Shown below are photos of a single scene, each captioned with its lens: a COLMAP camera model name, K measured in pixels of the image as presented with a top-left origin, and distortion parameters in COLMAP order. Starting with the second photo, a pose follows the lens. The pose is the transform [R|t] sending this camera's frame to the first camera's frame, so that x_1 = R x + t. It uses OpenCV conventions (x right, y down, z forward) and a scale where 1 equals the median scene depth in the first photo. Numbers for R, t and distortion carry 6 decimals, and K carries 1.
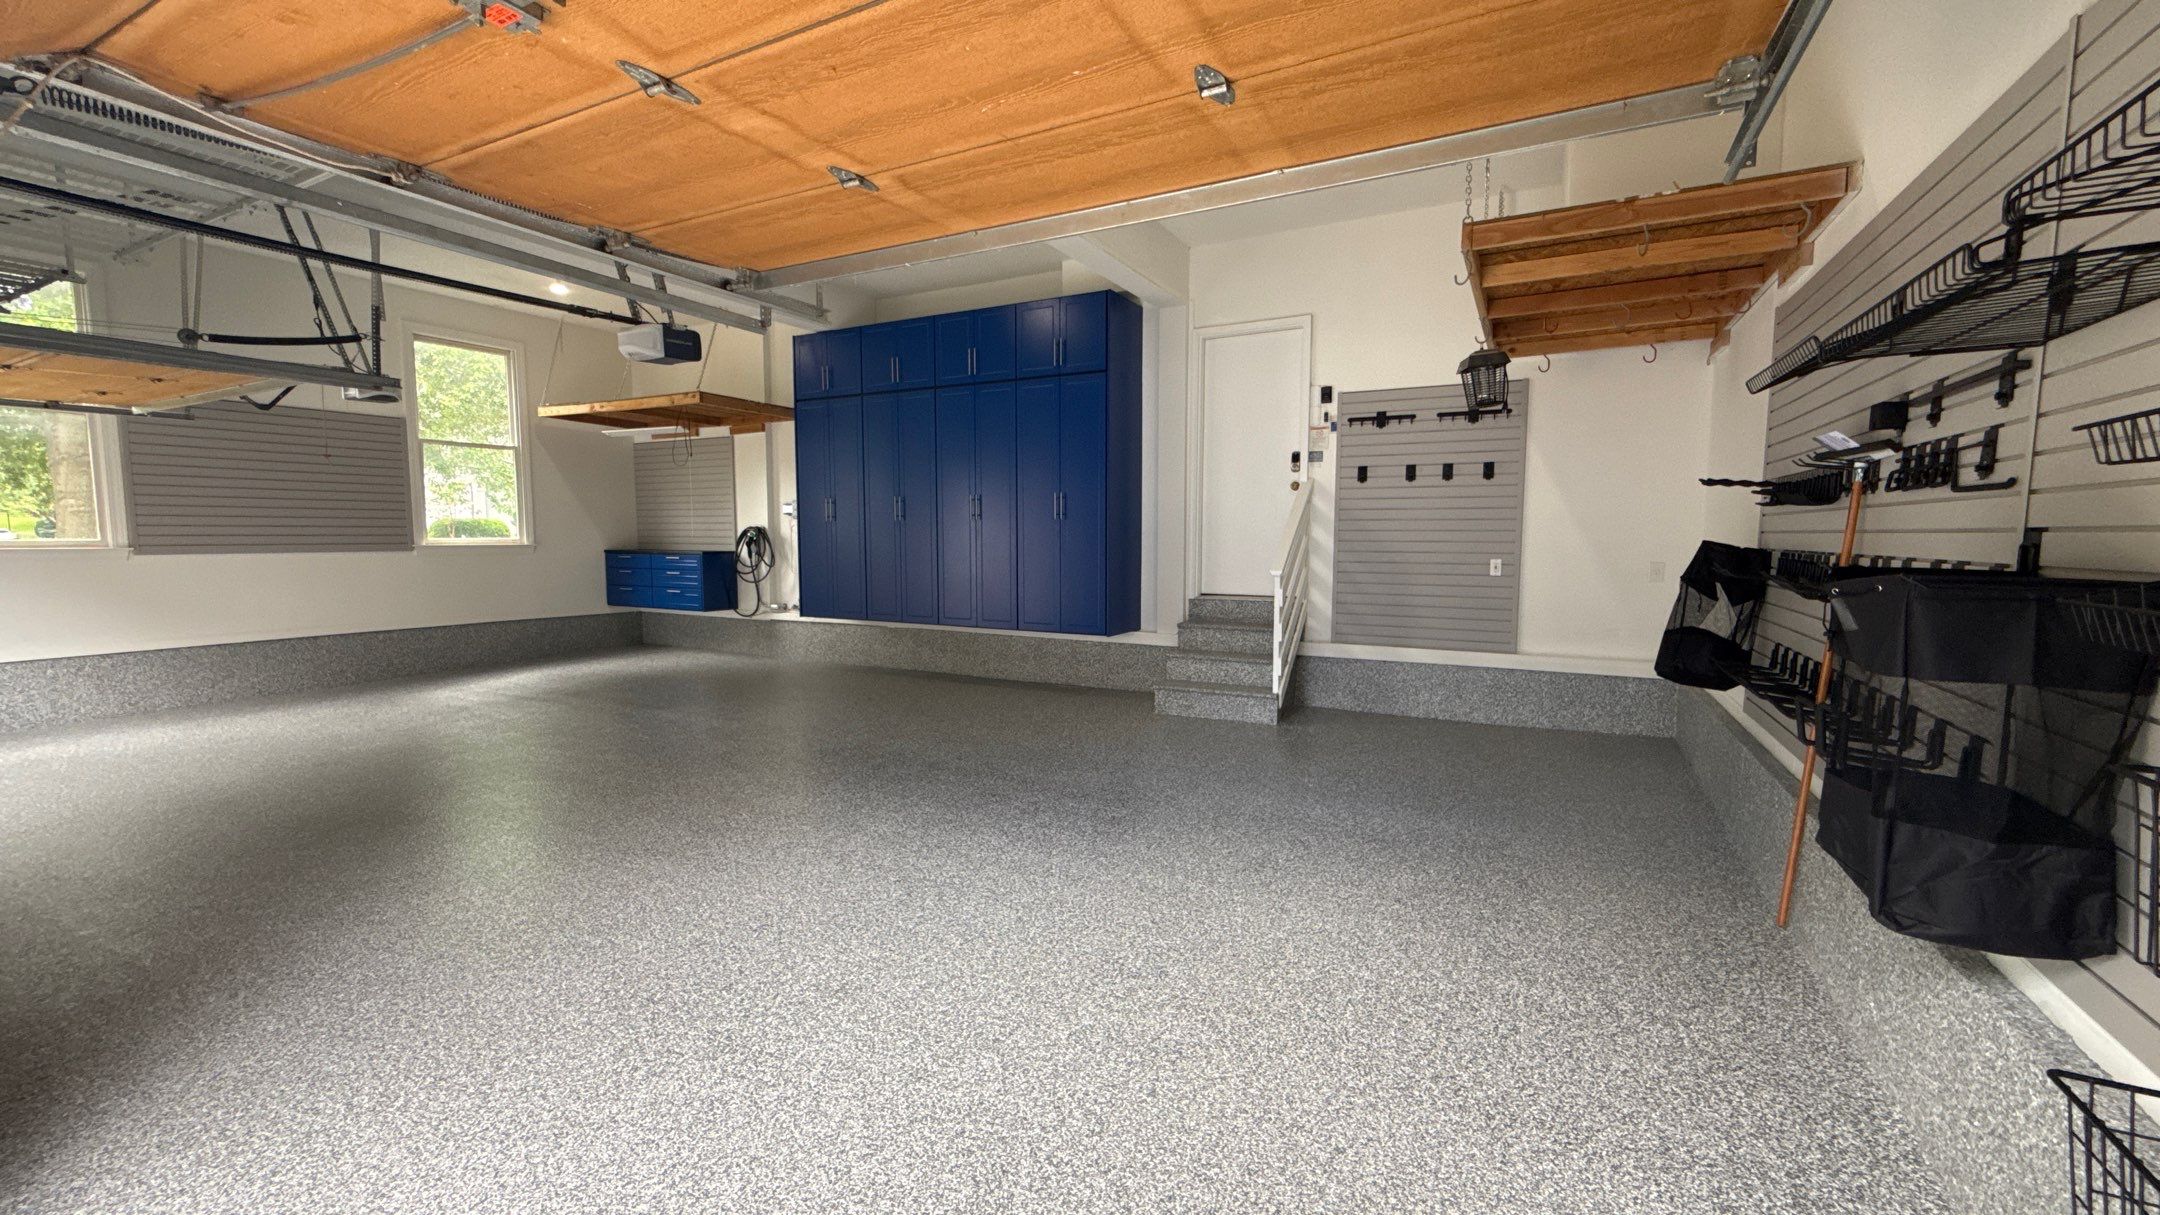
lens RADIAL K [[858.2, 0, 1079.0], [0, 858.2, 610.9], [0, 0, 1]] dist [0.000993, -0.000138]
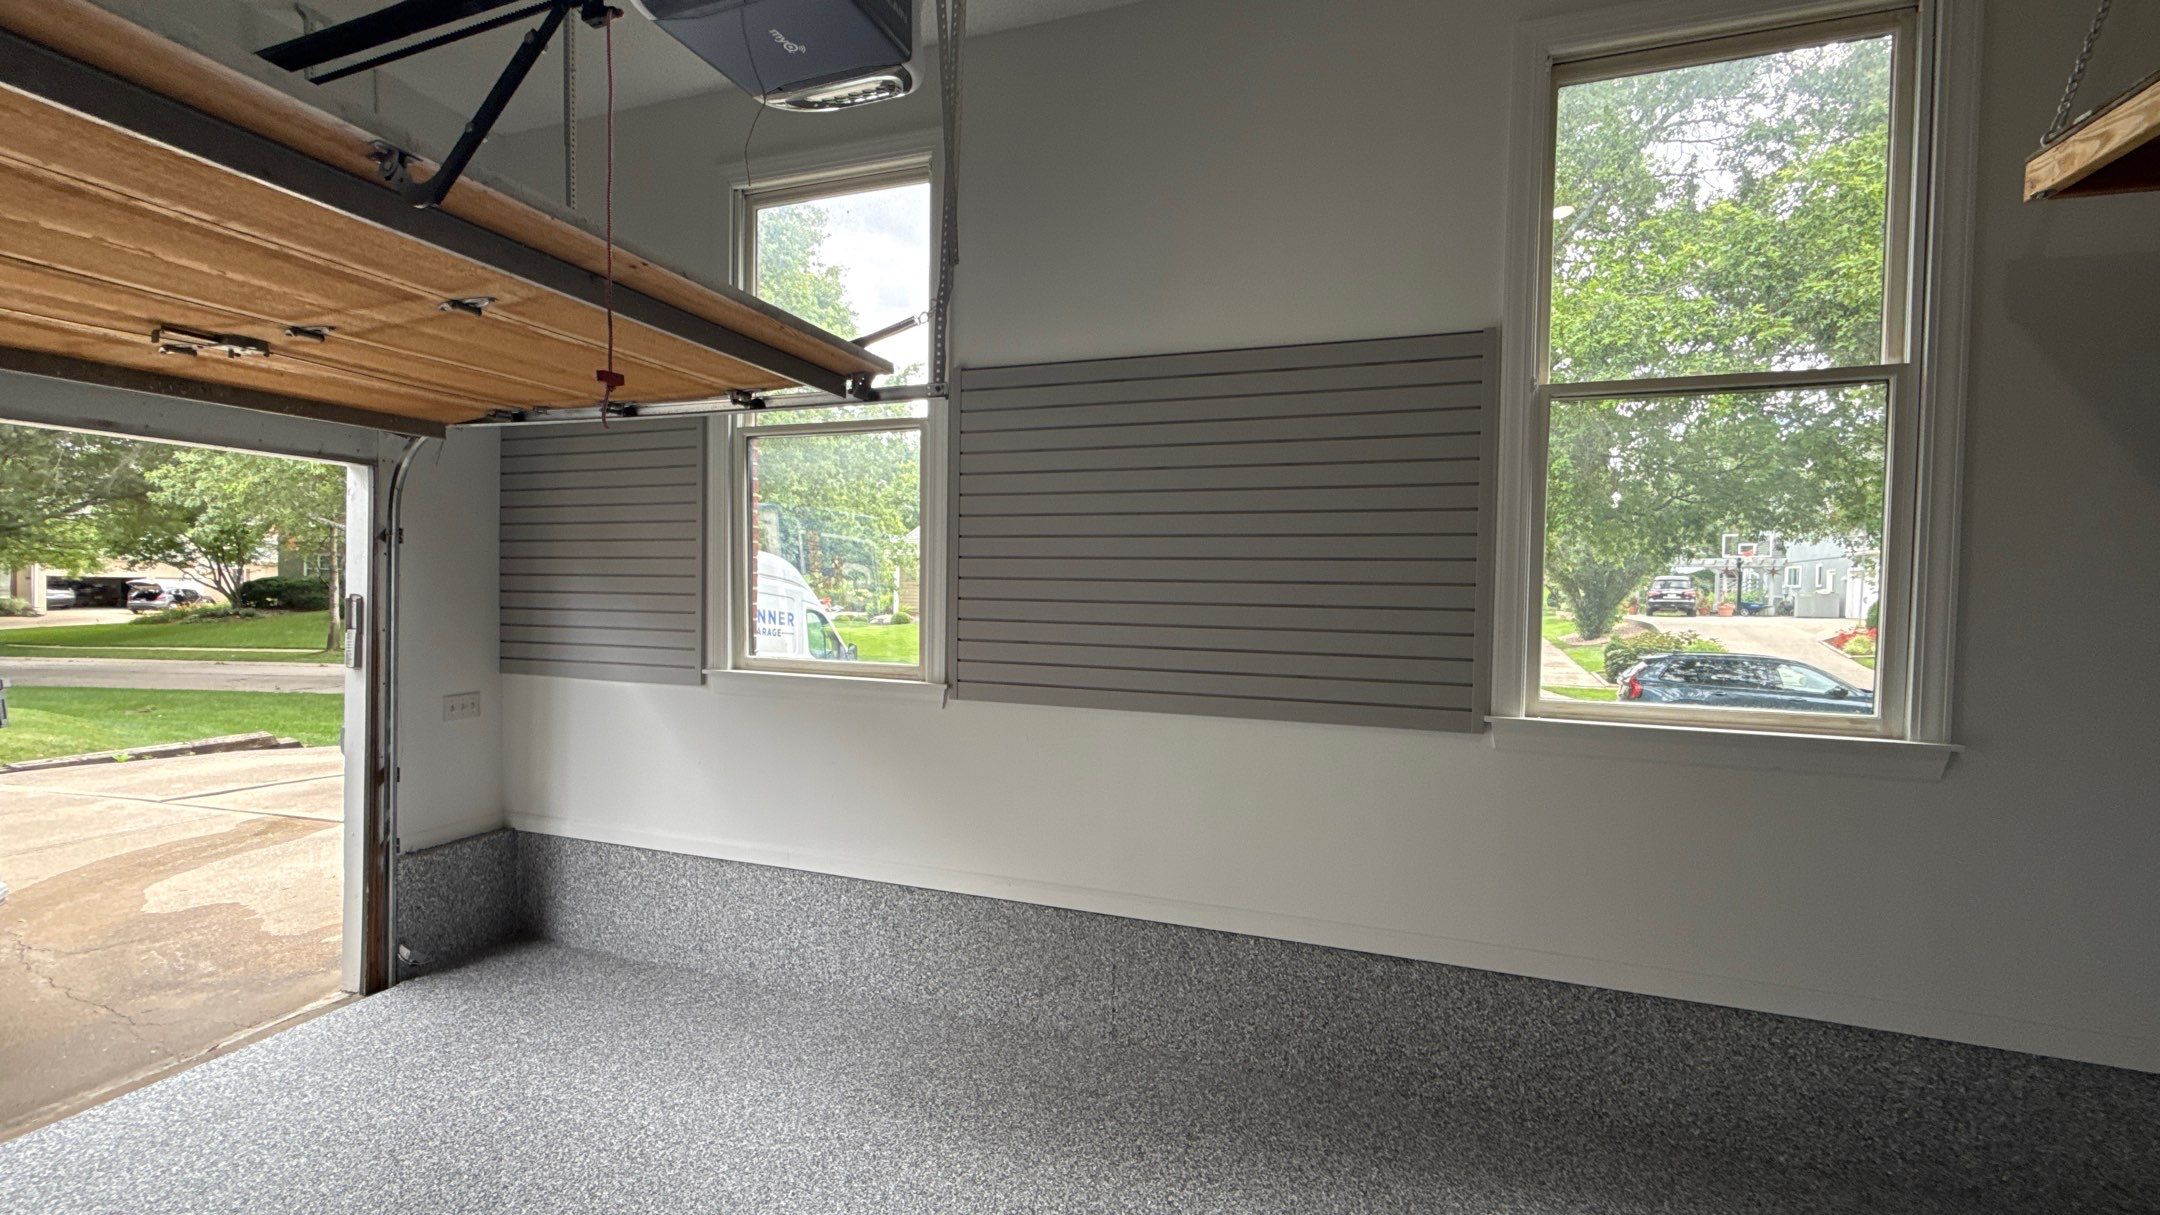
lens RADIAL K [[857.2, 0, 1078.8], [0, 857.2, 610.6], [0, 0, 1]] dist [0.001977, -0.000650]
pose [[0.160499, 0.024082, -0.986742, -0.595585], [-0.106547, 0.994283, 0.006936, -0.126185], [0.981268, 0.104021, 0.162147, 0.979063]]
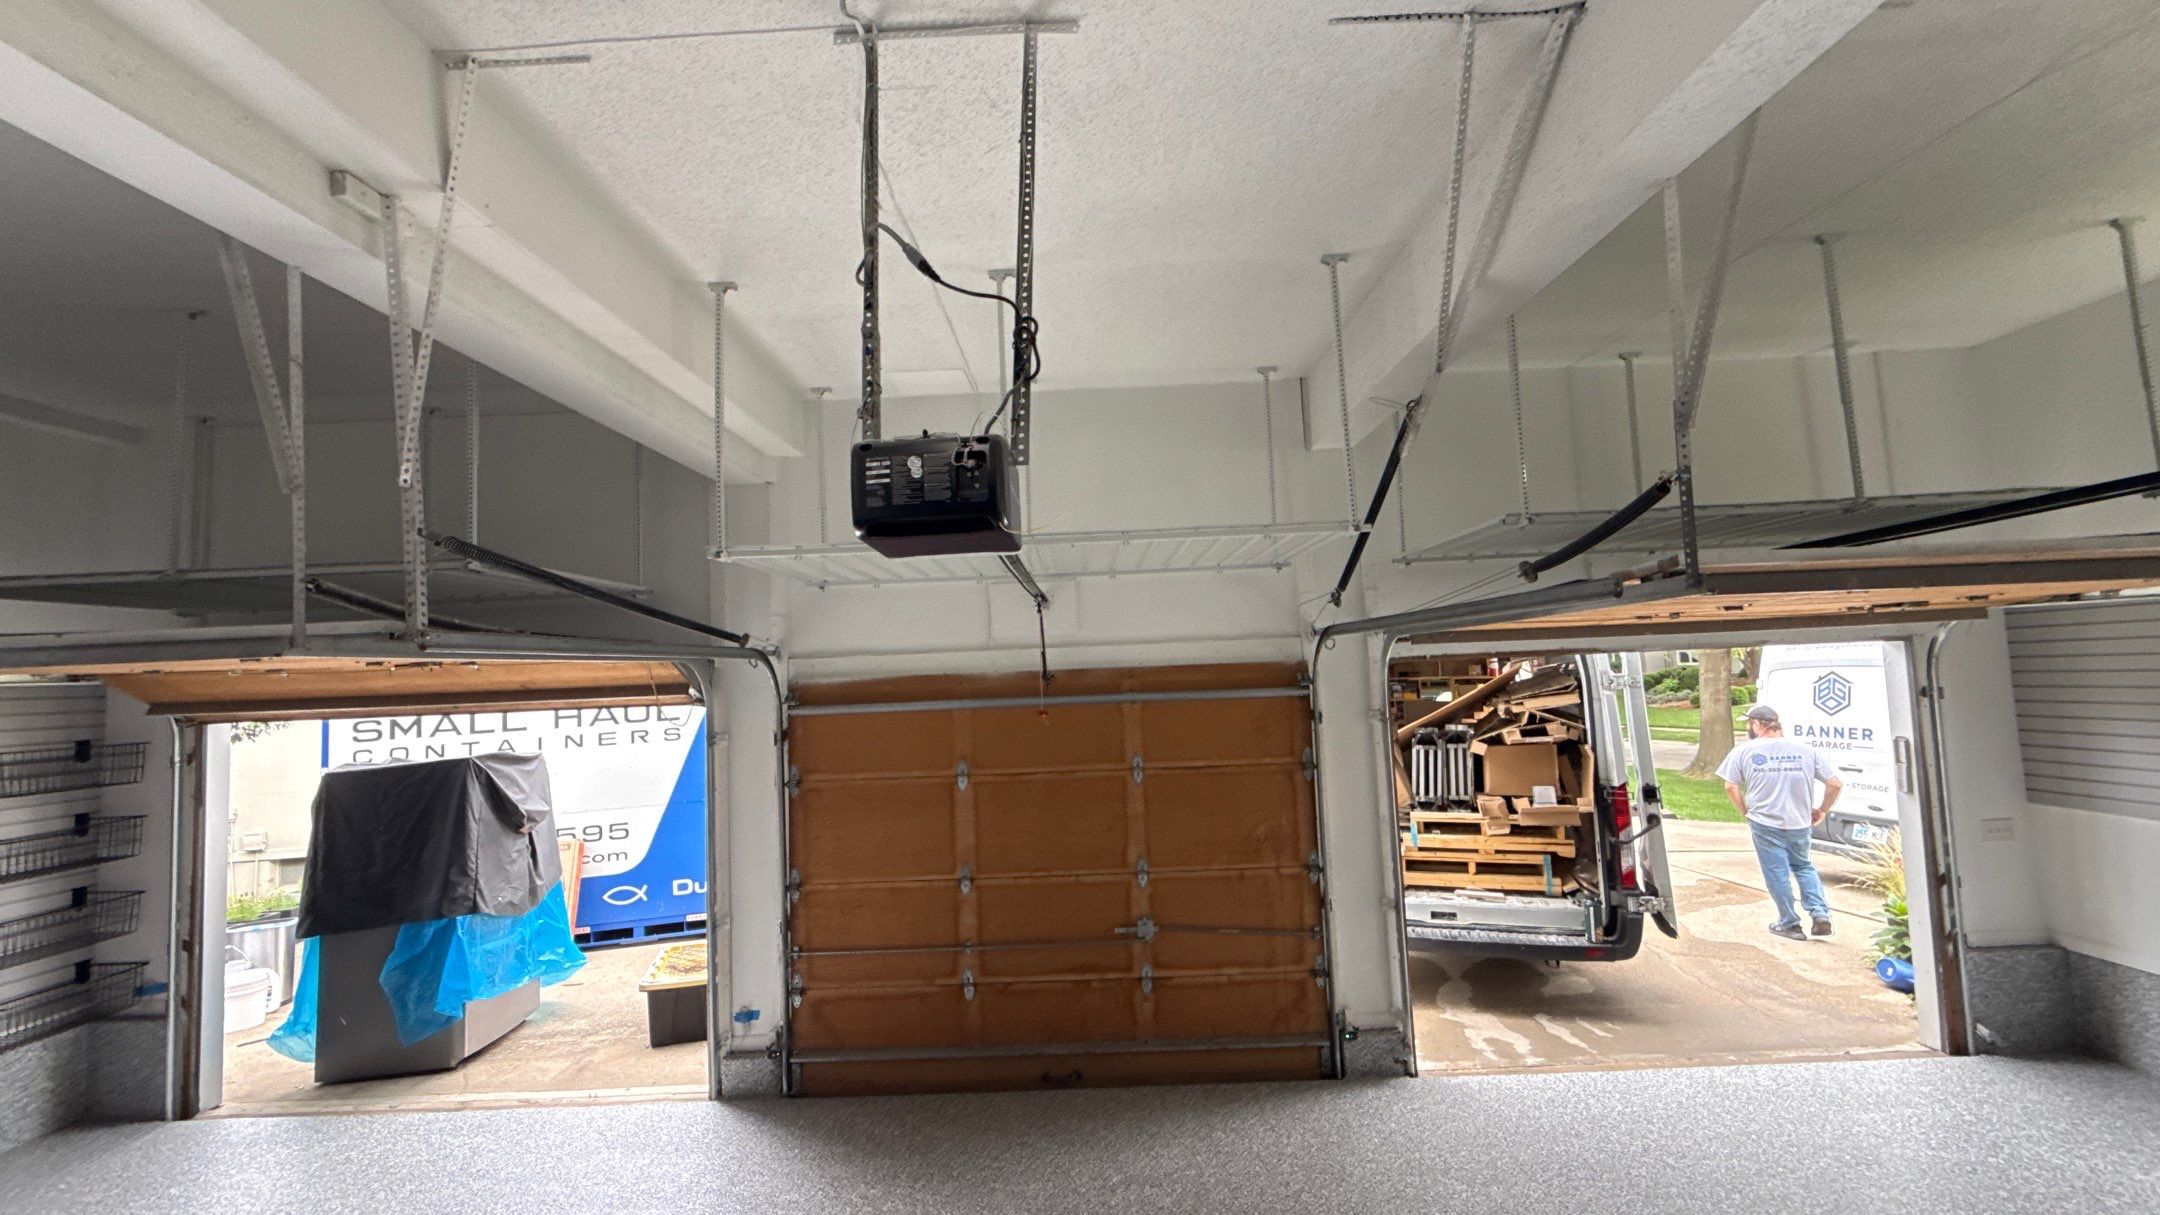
lens RADIAL K [[858.2, 0, 1079.0], [0, 858.2, 610.9], [0, 0, 1]] dist [0.000993, -0.000138]
pose [[-0.885627, -0.000596, -0.464397, -0.262721], [-0.002442, 0.999991, 0.003373, -0.189048], [0.464391, 0.004122, -0.885621, 0.936284]]
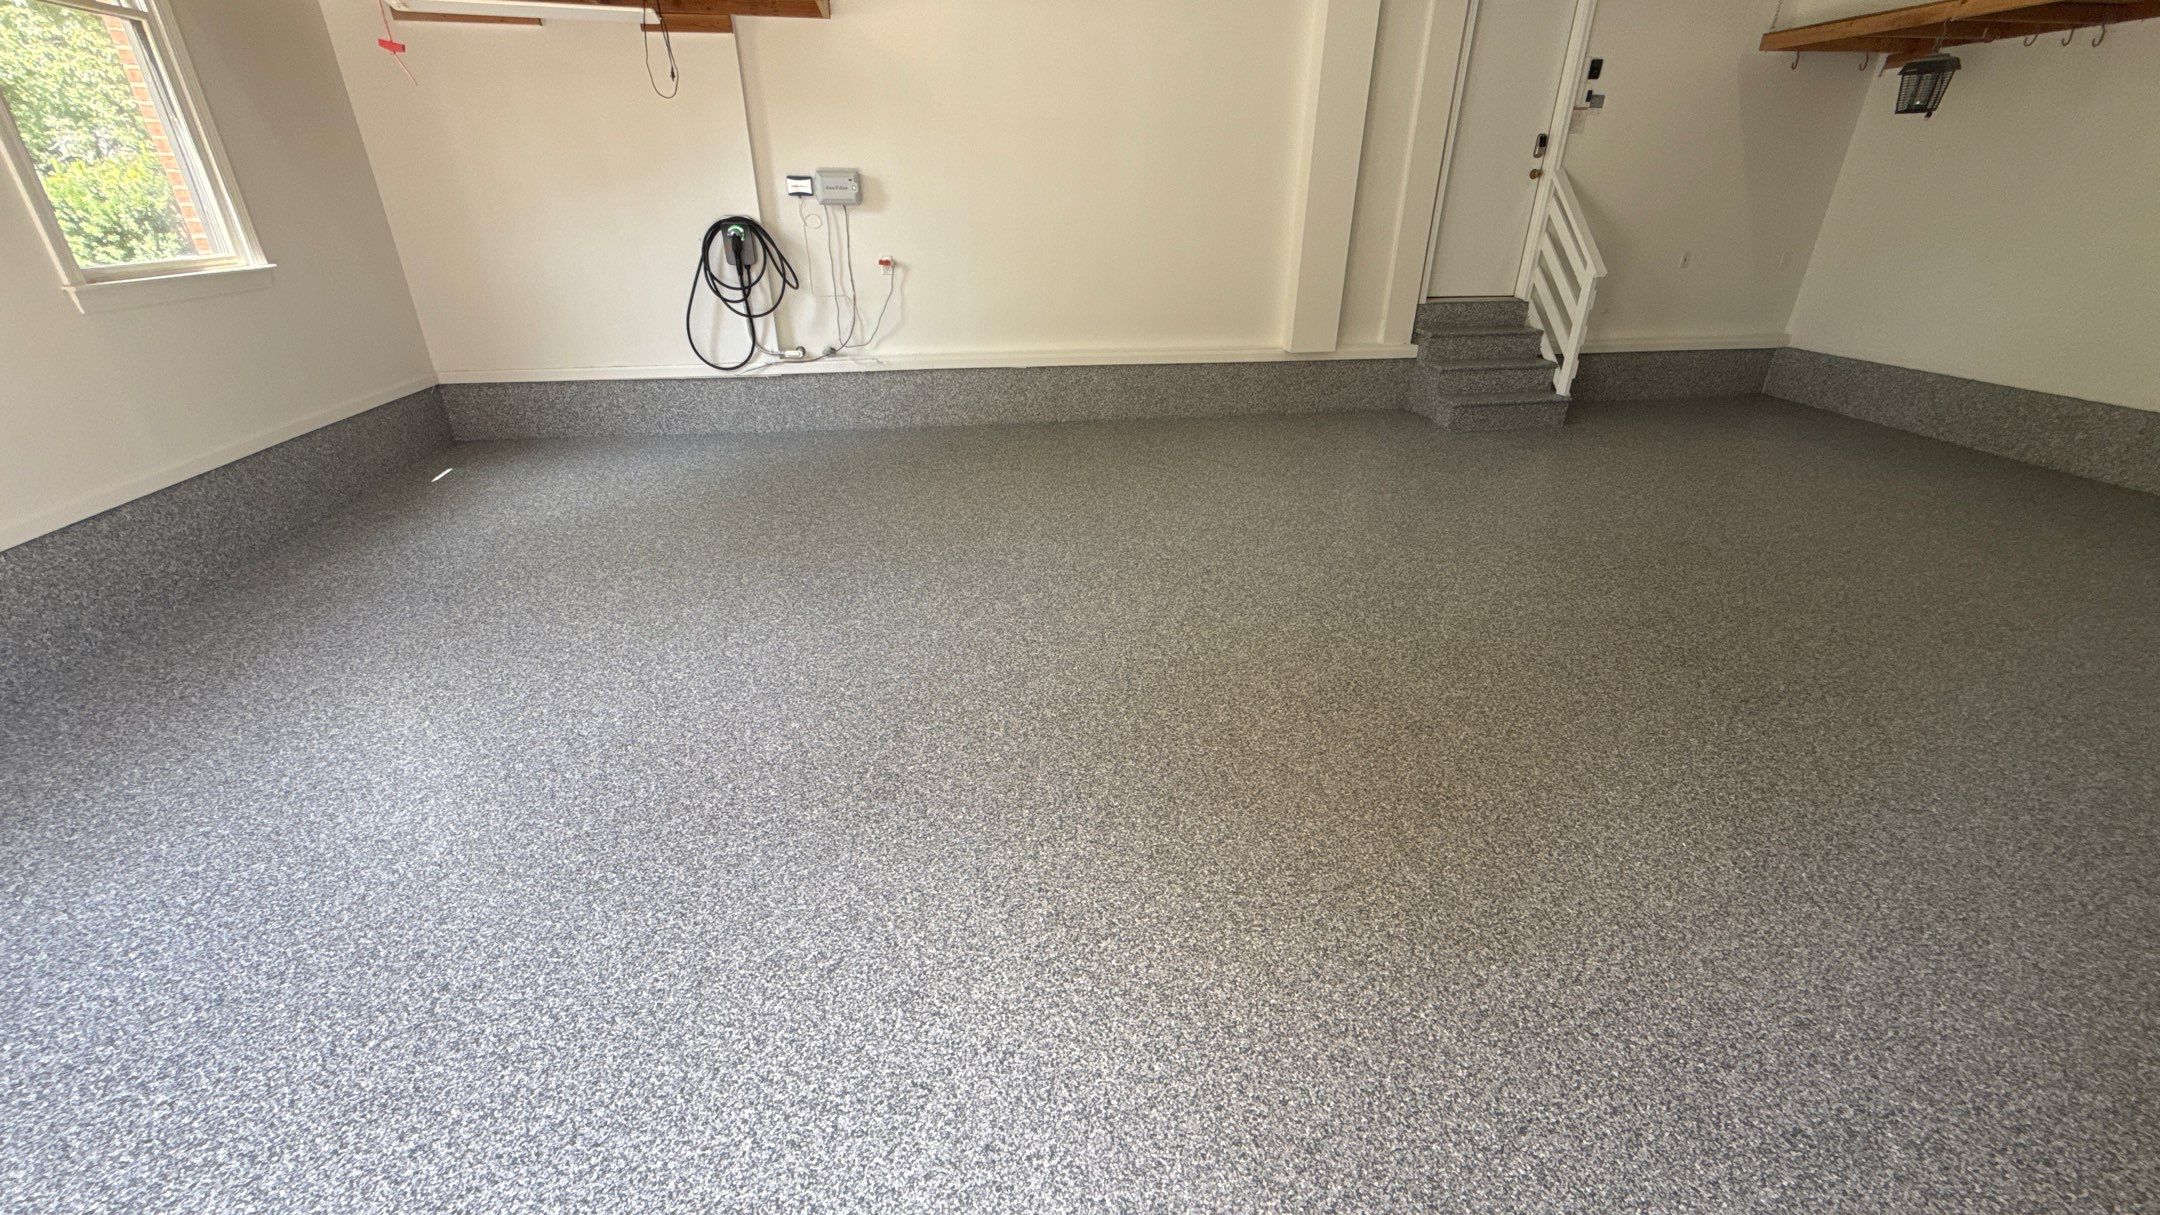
lens RADIAL K [[857.2, 0, 1078.8], [0, 857.2, 610.6], [0, 0, 1]] dist [0.001977, -0.000650]
pose [[0.788142, -0.266866, 0.554630, -0.825122], [0.051052, 0.926354, 0.373179, -0.077145], [-0.613372, -0.265803, 0.743723, 0.467234]]
